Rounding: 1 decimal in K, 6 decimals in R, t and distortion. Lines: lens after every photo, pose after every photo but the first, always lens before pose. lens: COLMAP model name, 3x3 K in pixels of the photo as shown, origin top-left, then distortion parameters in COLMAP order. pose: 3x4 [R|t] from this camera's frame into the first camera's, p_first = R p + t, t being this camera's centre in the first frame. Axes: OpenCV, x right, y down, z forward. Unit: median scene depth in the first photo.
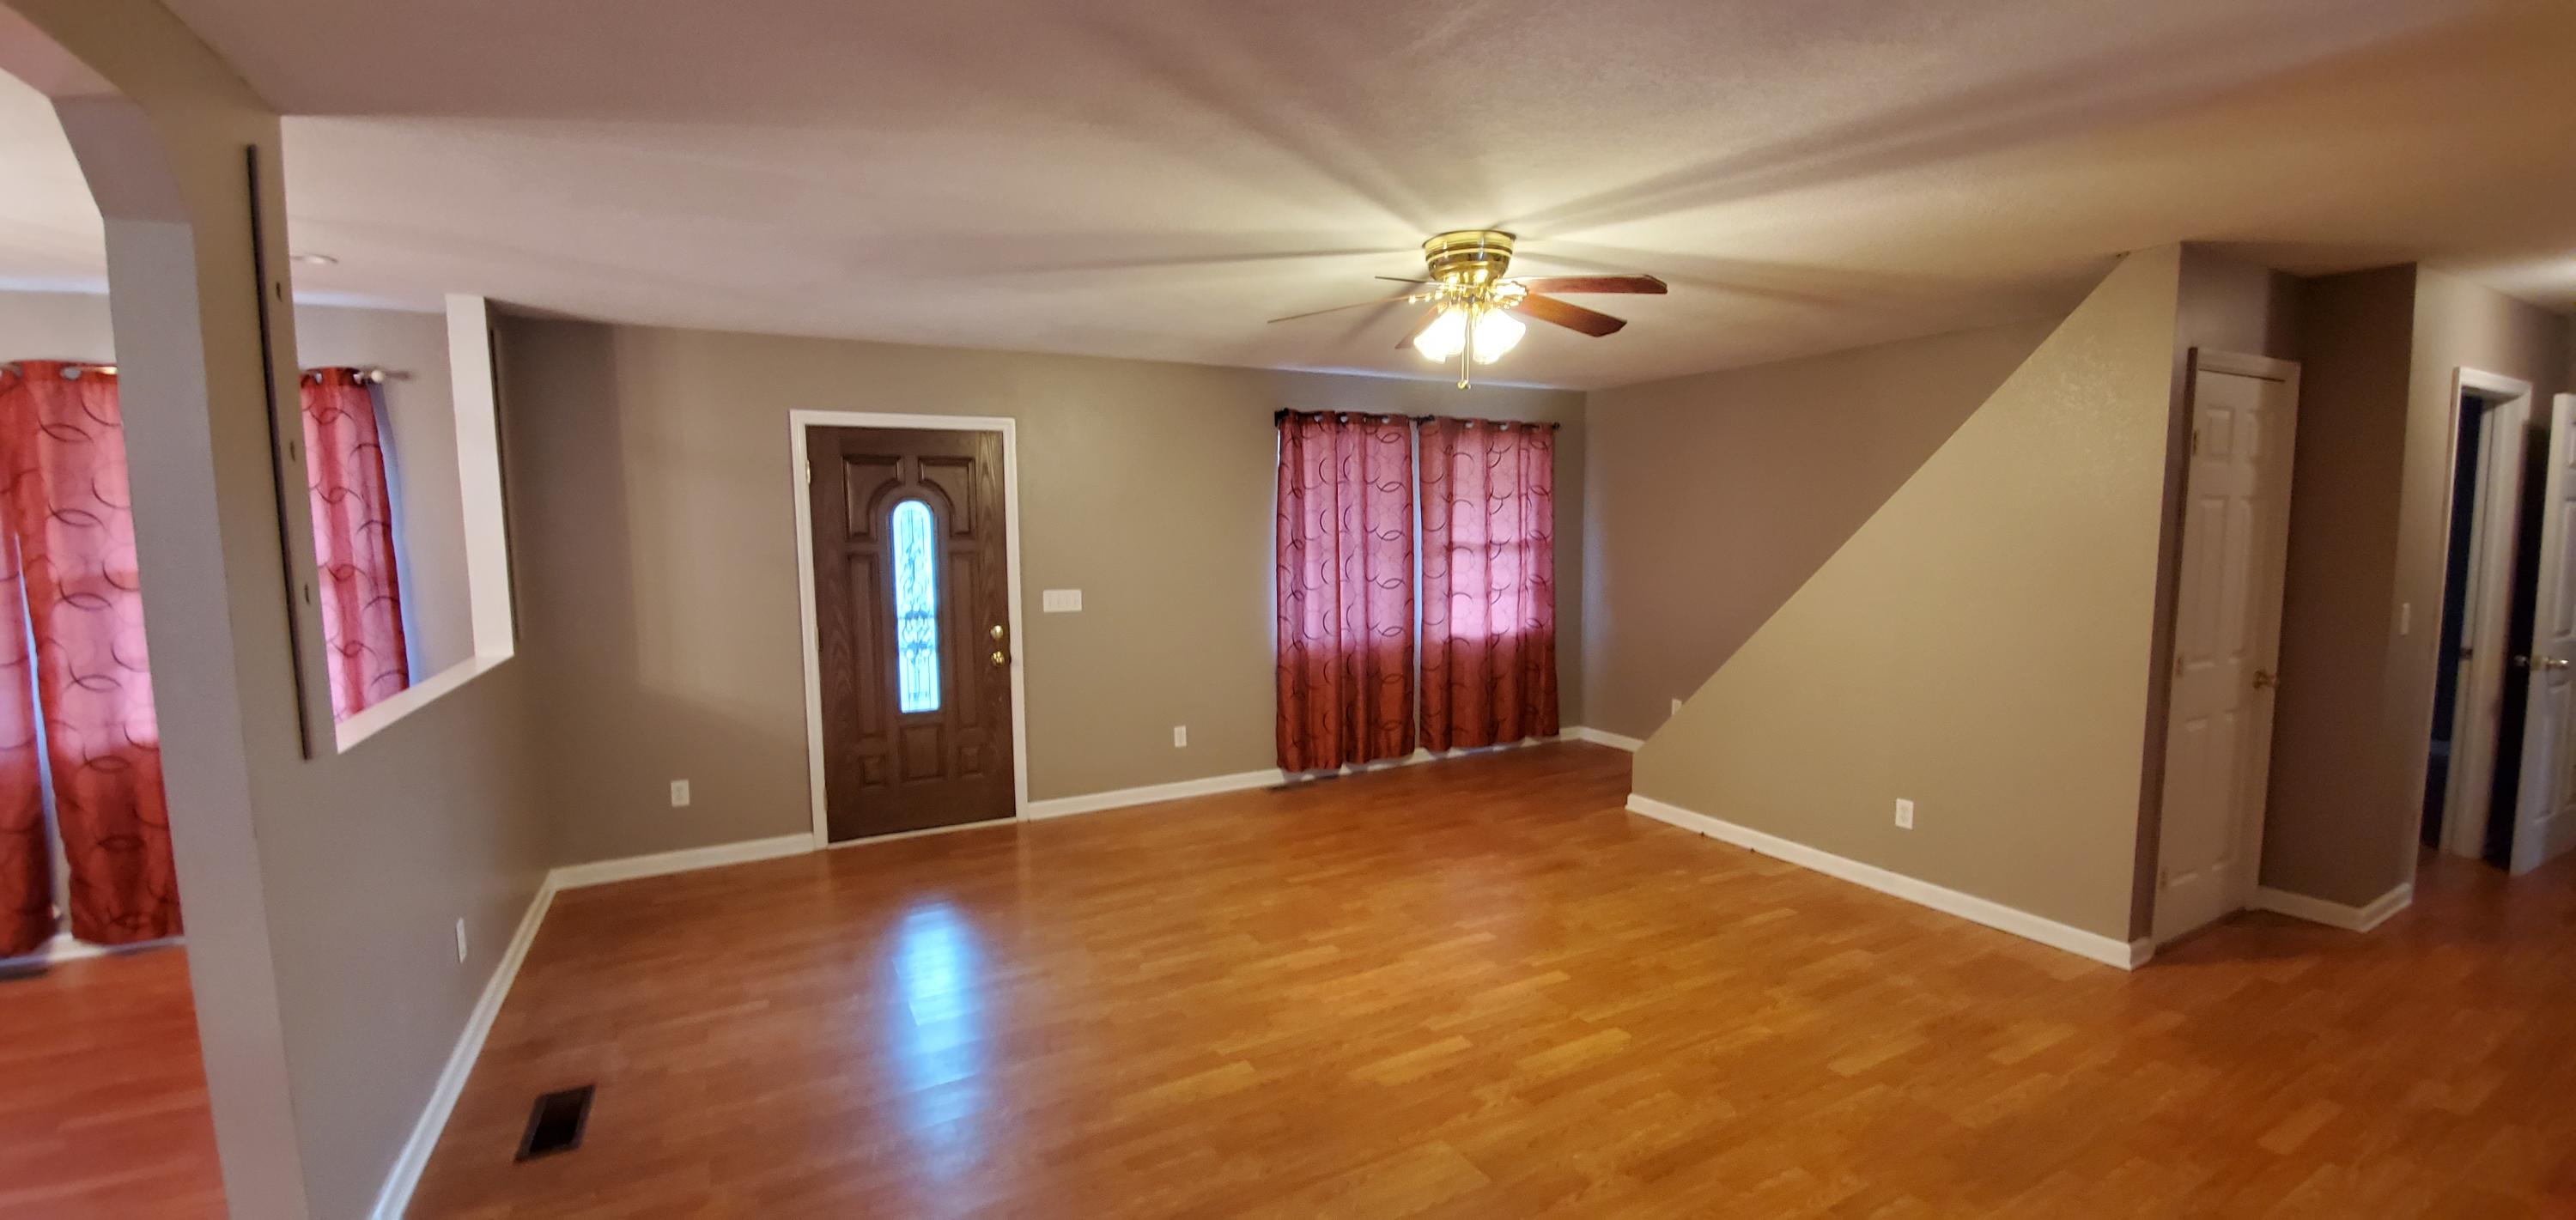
lens RADIAL K [[990.9, 0, 1293.0], [0, 990.9, 618.2], [0, 0, 1]] dist [-0.022963, -0.002538]
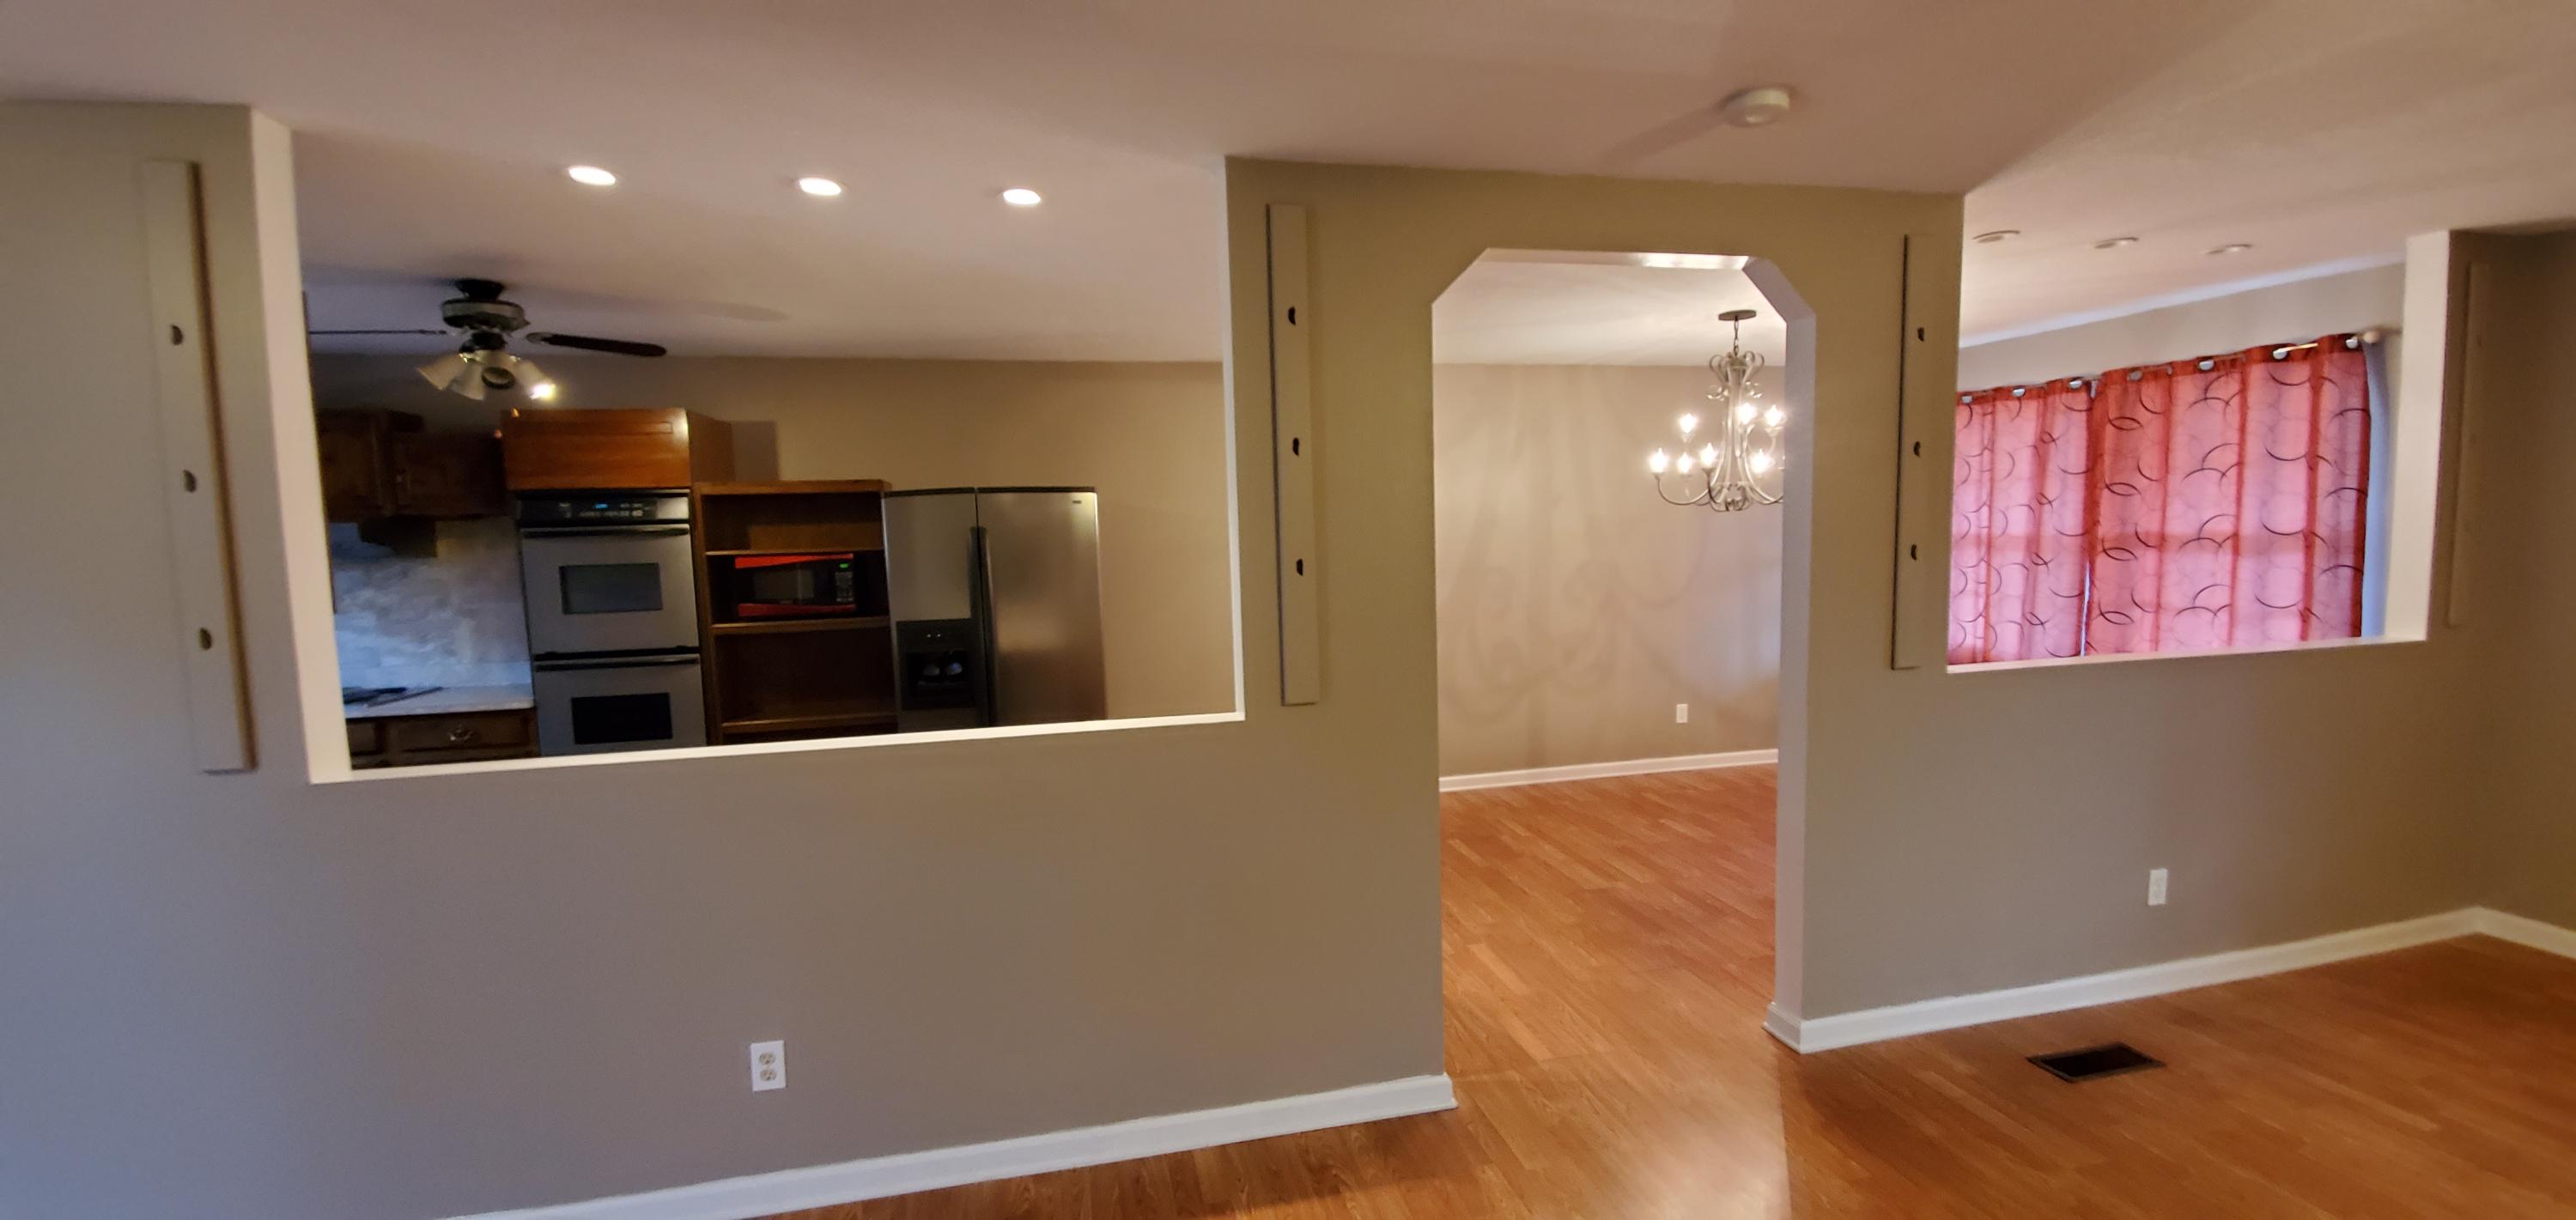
lens RADIAL K [[990.9, 0, 1306.3], [0, 990.9, 617.7], [0, 0, 1]] dist [-0.022963, -0.002538]
pose [[-0.246406, 0.107446, -0.963192, 0.283477], [-0.069050, 0.989364, 0.128030, -0.024694], [0.966704, 0.098056, -0.236366, 0.248474]]
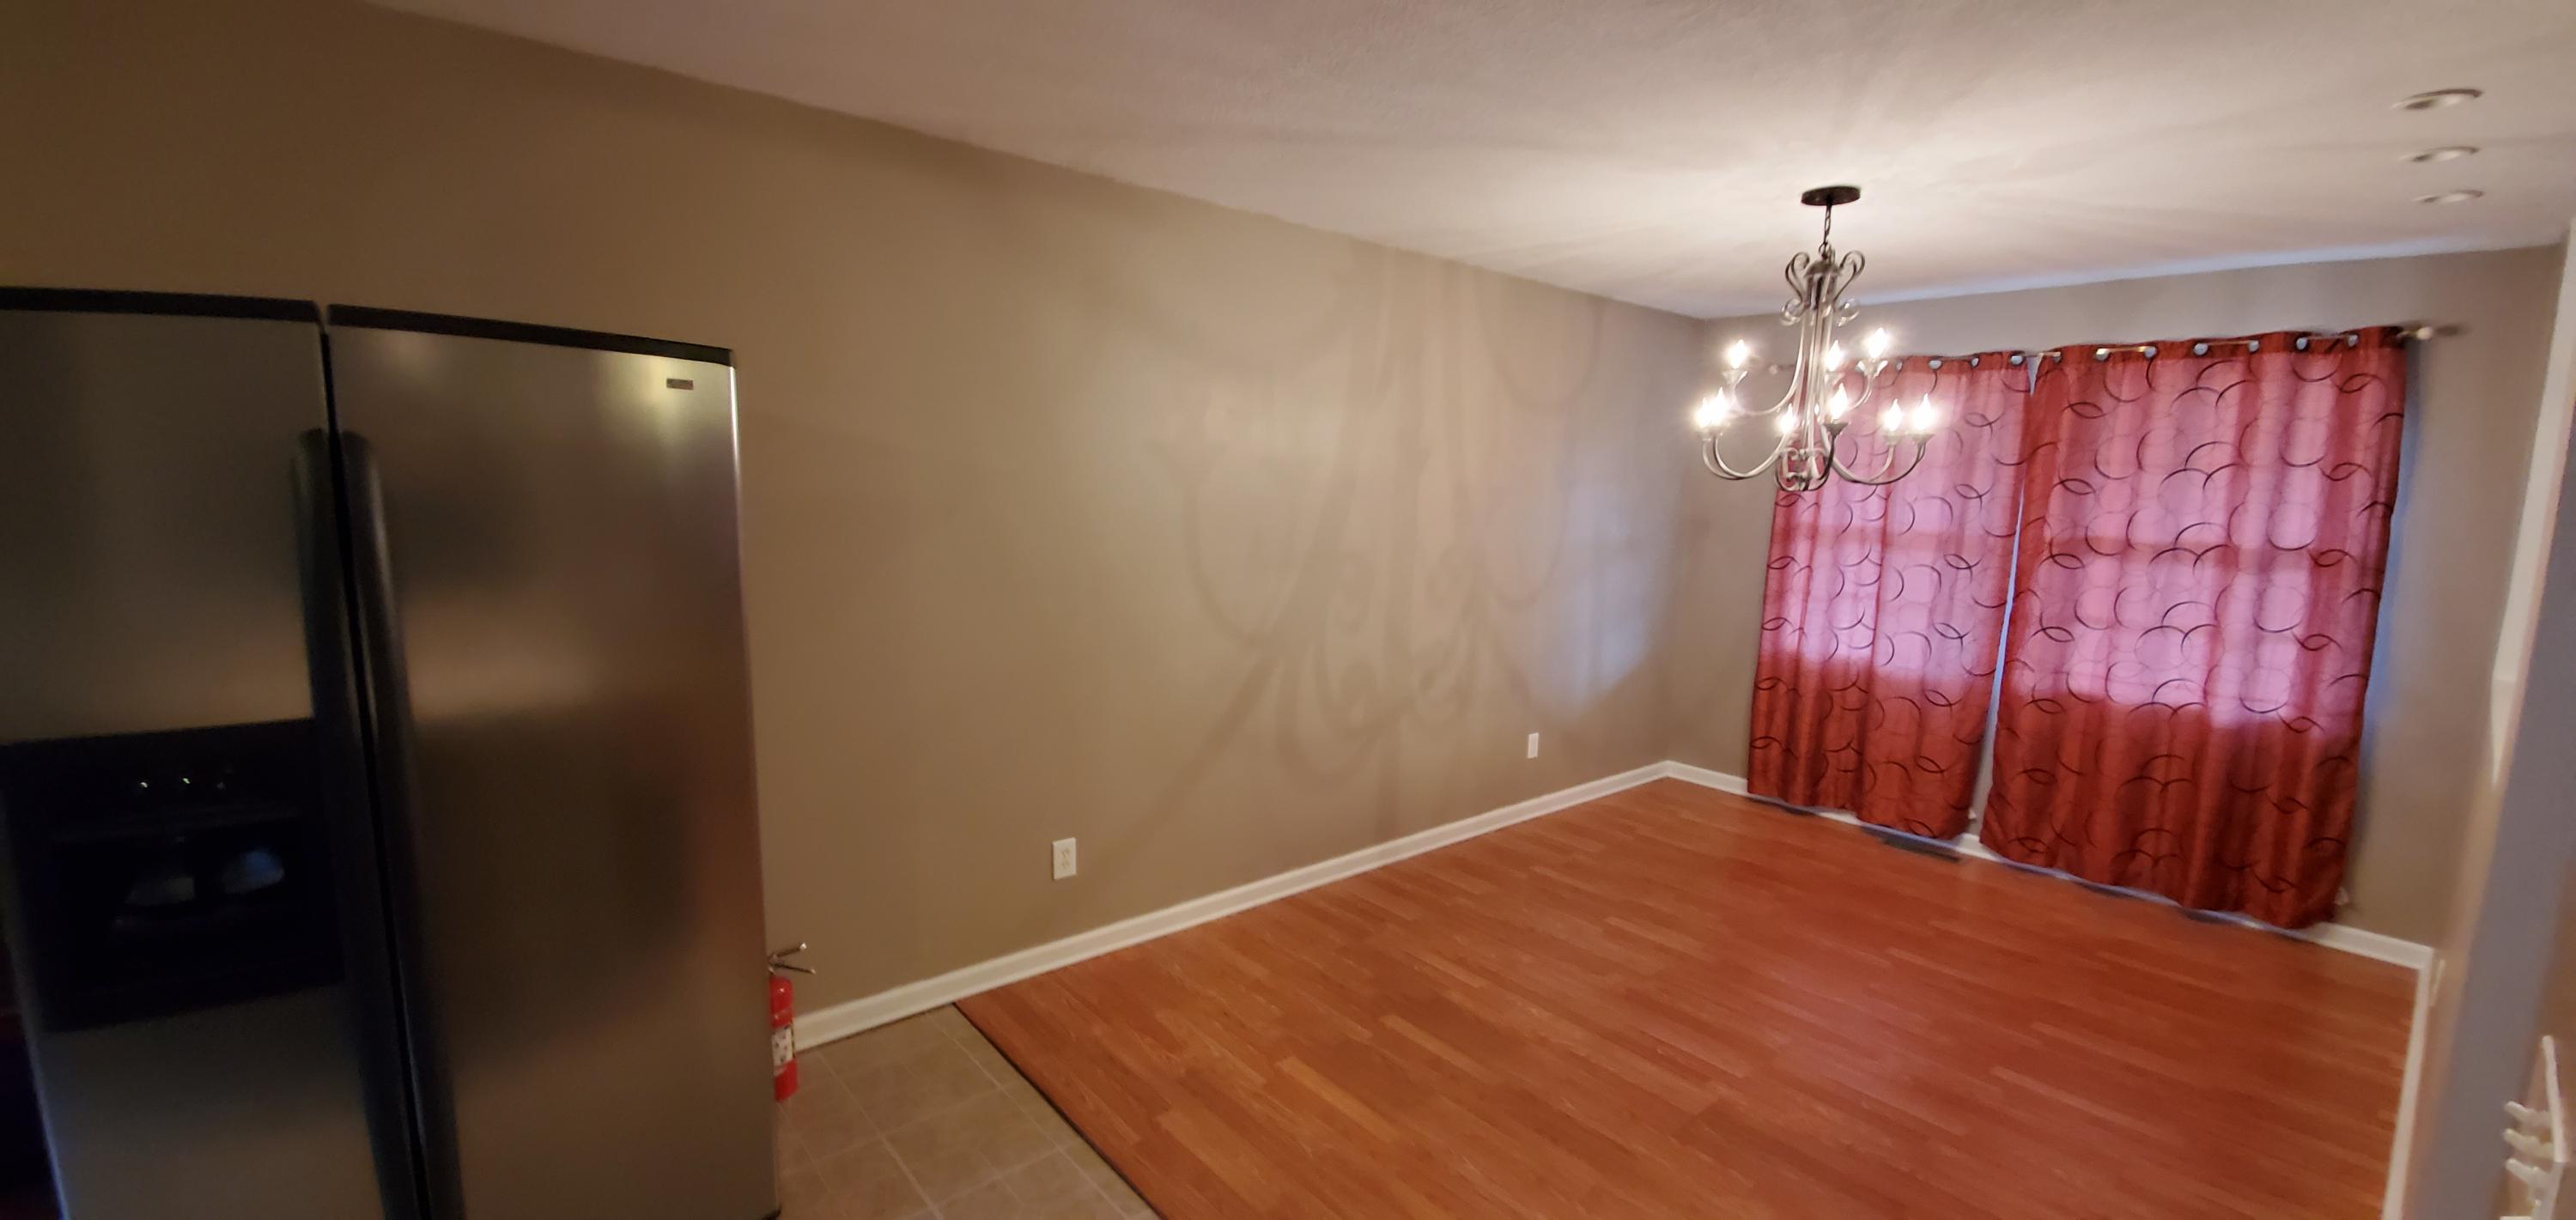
lens RADIAL K [[990.9, 0, 1285.5], [0, 990.9, 621.2], [0, 0, 1]] dist [-0.022963, -0.002538]
pose [[0.207331, 0.153890, -0.966091, -0.334619], [-0.129946, 0.983131, 0.128717, 0.024044], [0.969602, 0.098853, 0.223831, -0.148560]]
